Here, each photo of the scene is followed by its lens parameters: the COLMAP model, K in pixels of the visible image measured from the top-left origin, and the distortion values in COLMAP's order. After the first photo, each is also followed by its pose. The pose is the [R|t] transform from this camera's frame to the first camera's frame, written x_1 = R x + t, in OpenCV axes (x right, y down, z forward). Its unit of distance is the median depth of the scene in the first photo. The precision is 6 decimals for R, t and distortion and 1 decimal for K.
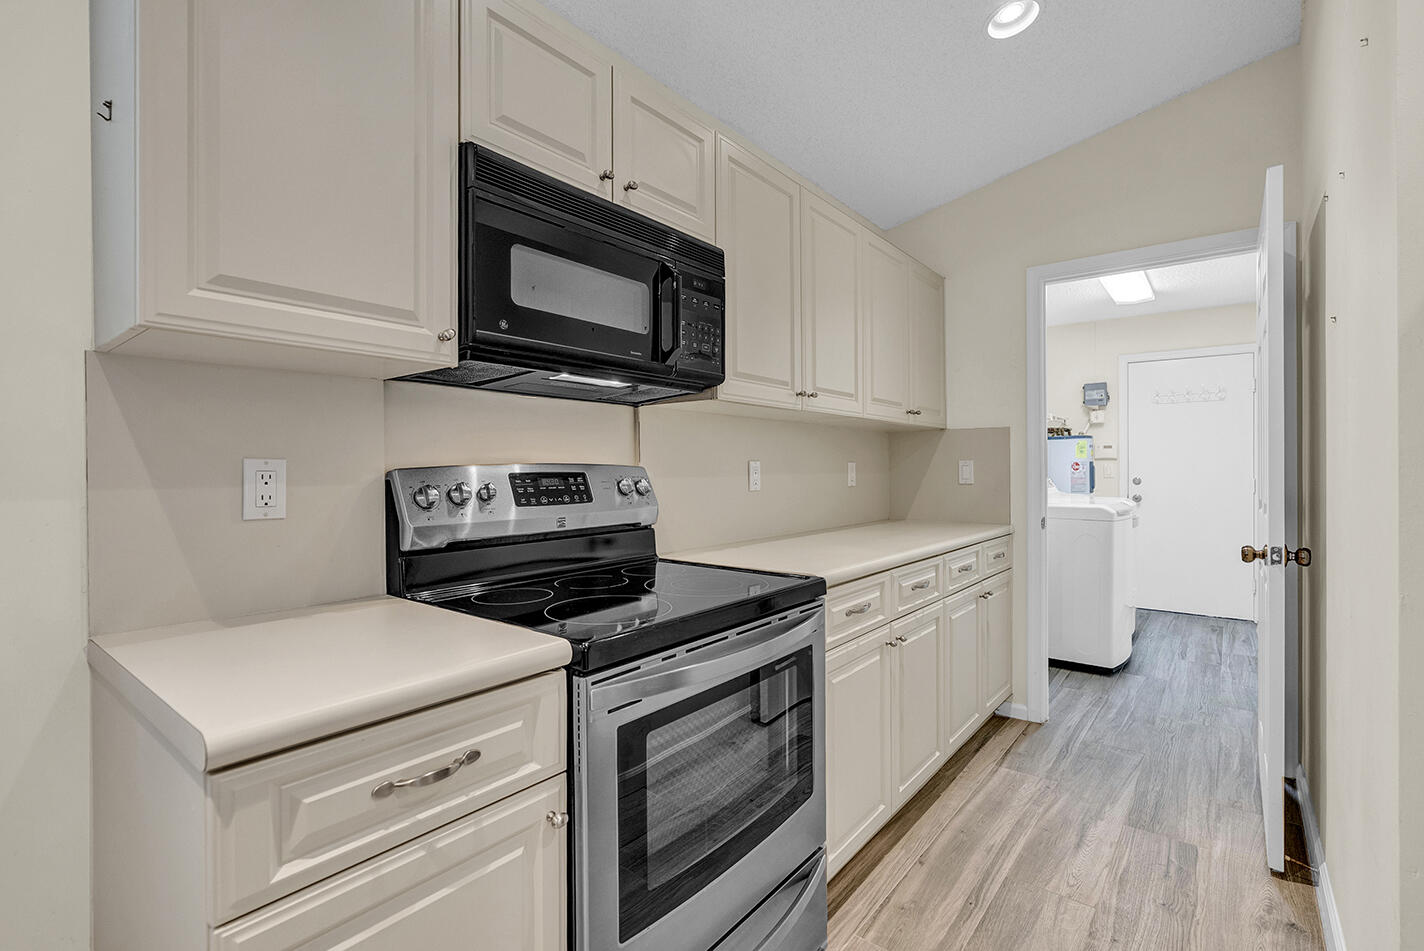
lens RADIAL K [[659.3, 0, 713.7], [0, 659.3, 470.9], [0, 0, 1]] dist [-0.008642, 0.003586]
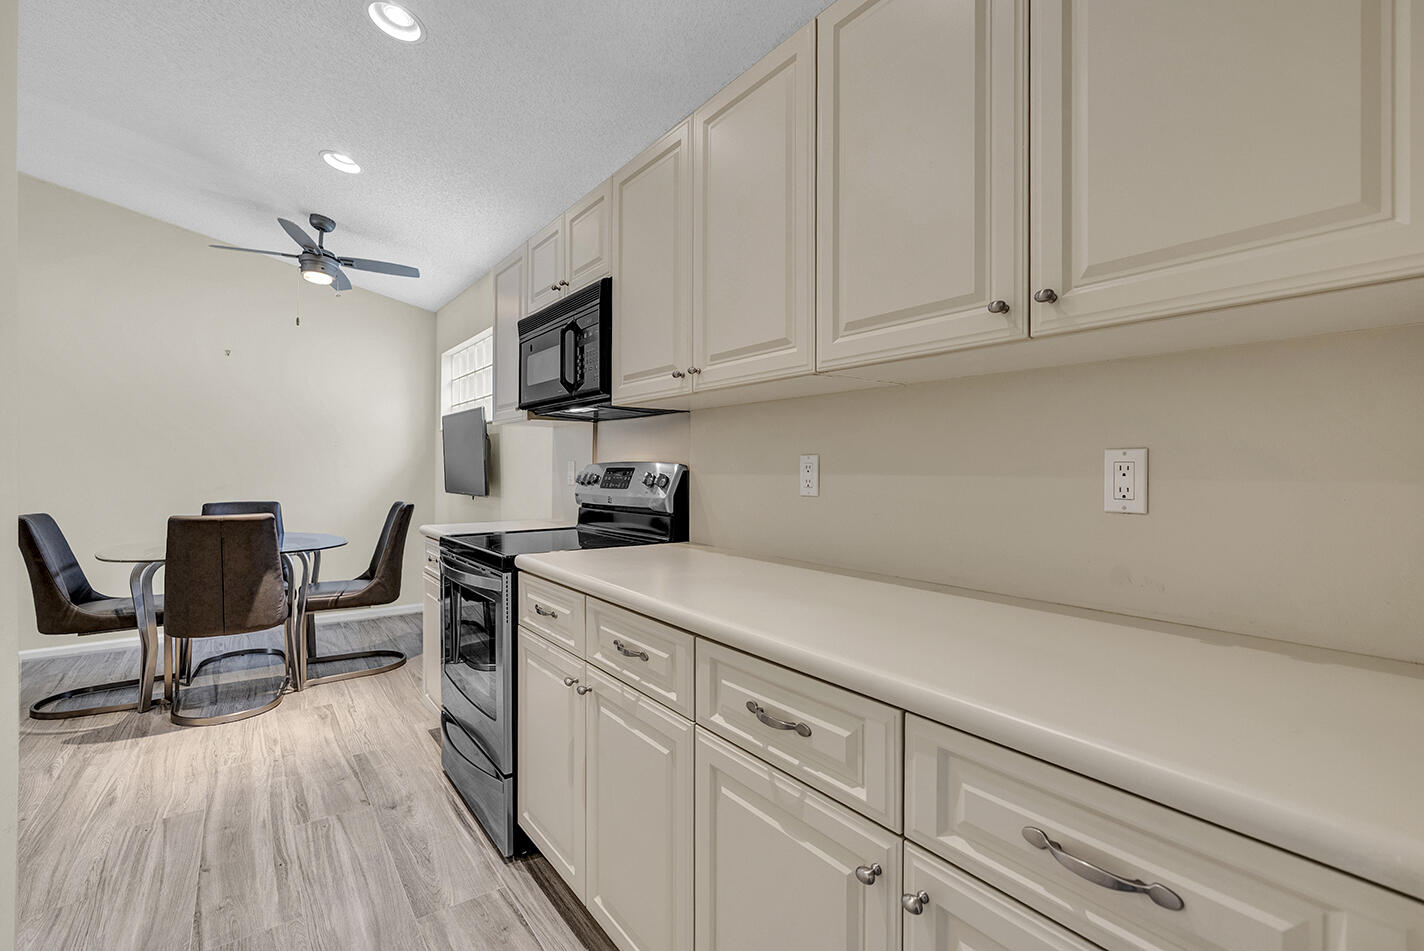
lens RADIAL K [[659.3, 0, 732.2], [0, 659.3, 461.8], [0, 0, 1]] dist [-0.008642, 0.003586]
pose [[-0.256411, 0.005005, -0.966555, 1.135348], [0.003419, 0.999985, 0.004271, -0.016155], [0.966562, -0.002209, -0.256425, 1.584697]]
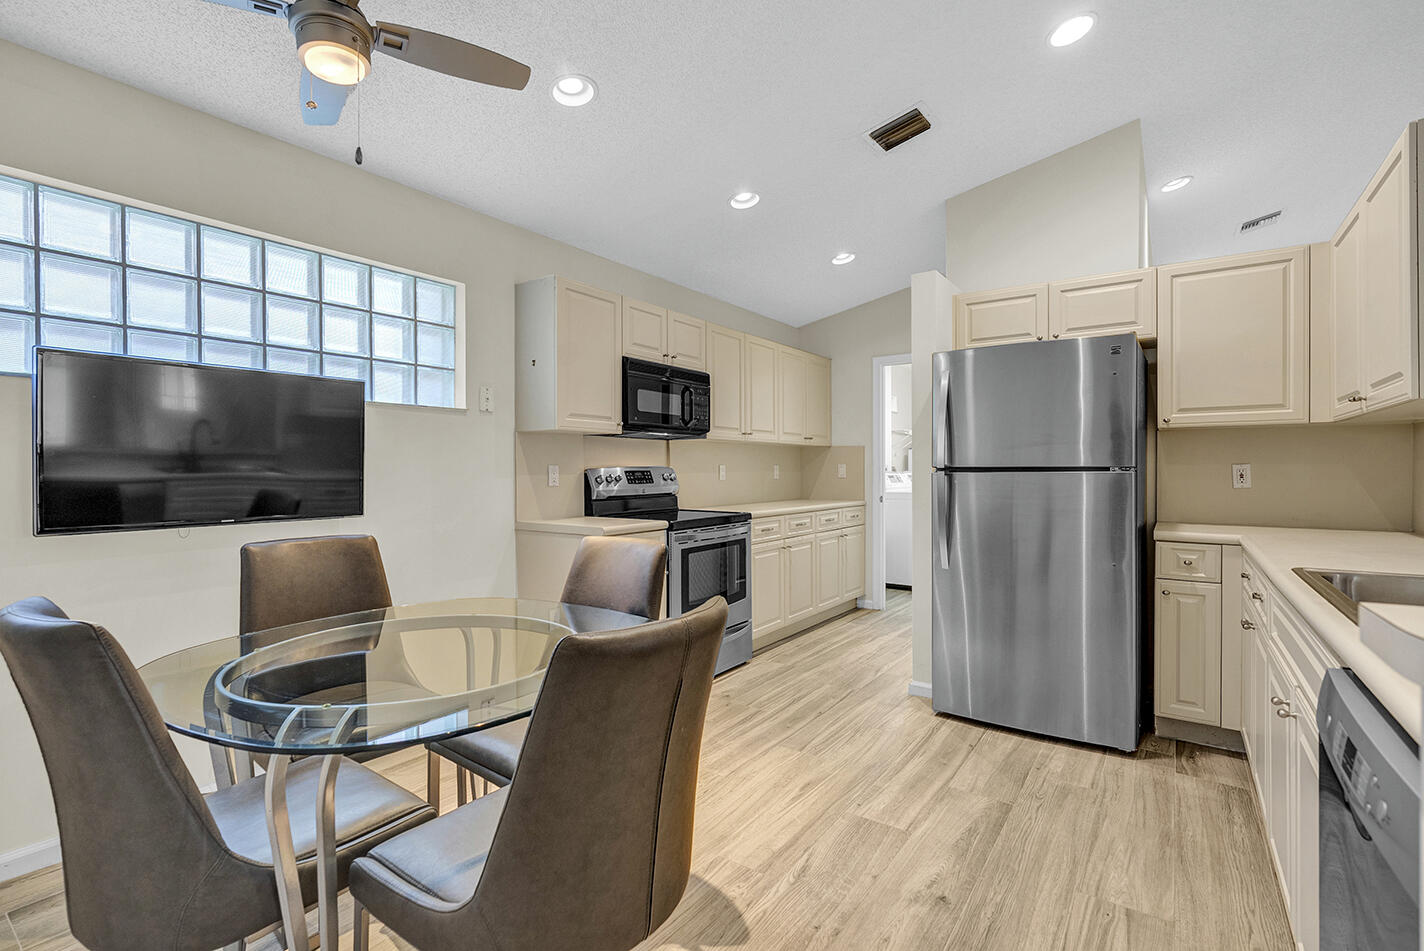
lens RADIAL K [[659.3, 0, 720.8], [0, 659.3, 473.9], [0, 0, 1]] dist [-0.008642, 0.003586]
pose [[0.997906, 0.000183, 0.064680, -0.097693], [-0.000472, 0.999990, 0.004446, 0.003971], [-0.064679, -0.004467, 0.997896, -1.361434]]
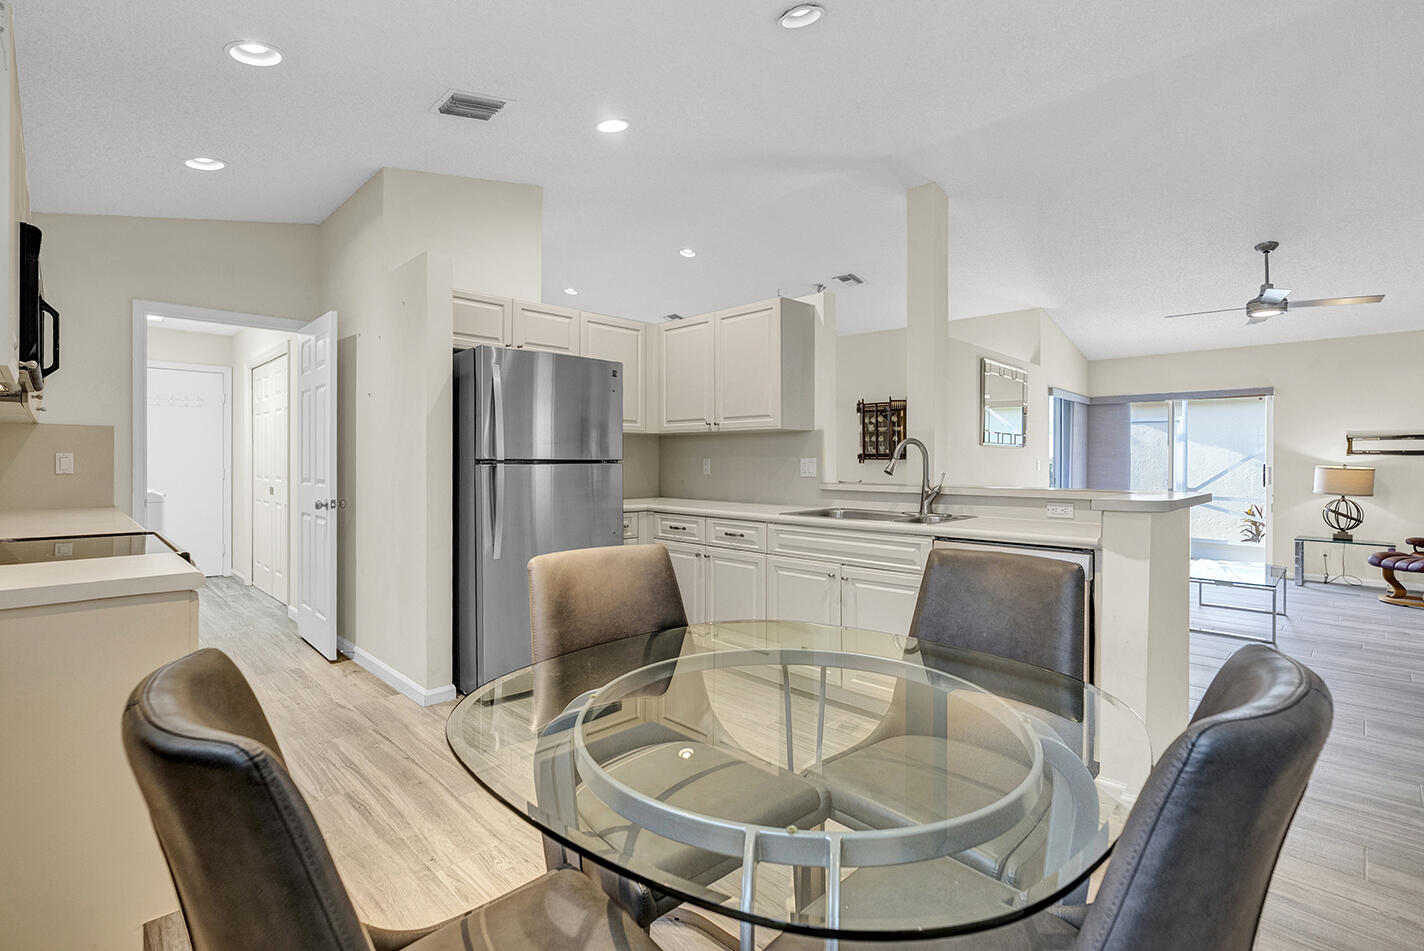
lens RADIAL K [[659.3, 0, 718.1], [0, 659.3, 462.2], [0, 0, 1]] dist [-0.008642, 0.003586]
pose [[0.112323, -0.002997, 0.993667, -1.116621], [-0.000910, 0.999995, 0.003119, -0.007907], [-0.993671, -0.001255, 0.112320, -0.434750]]
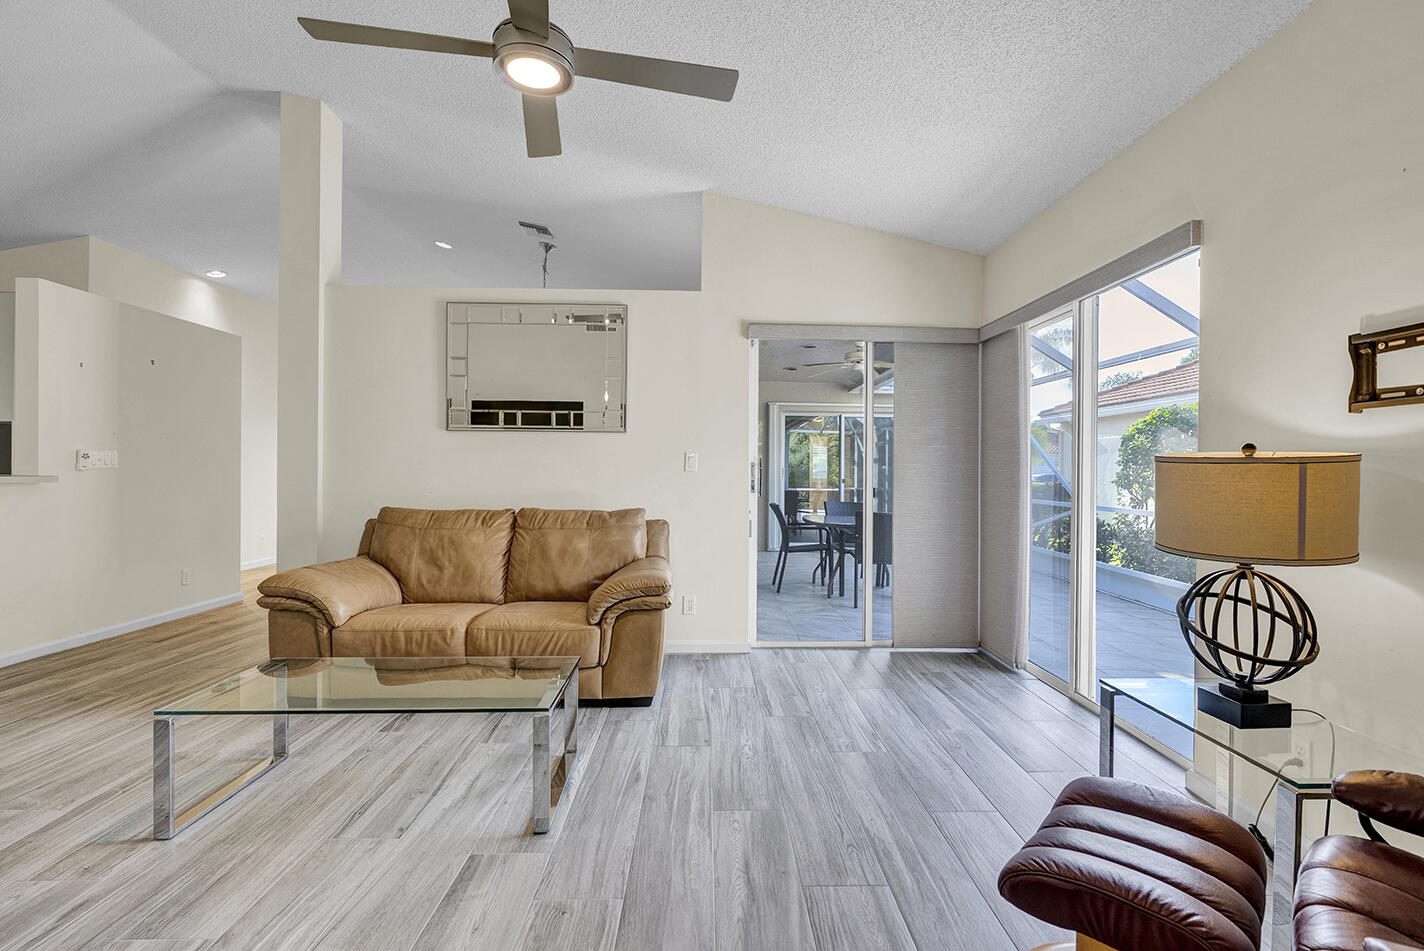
lens RADIAL K [[659.3, 0, 715.3], [0, 659.3, 453.0], [0, 0, 1]] dist [-0.008642, 0.003586]
pose [[0.777587, 0.019294, 0.628480, 1.627854], [-0.001860, 0.999595, -0.028386, 0.056433], [-0.628773, 0.020904, 0.777308, -3.731590]]
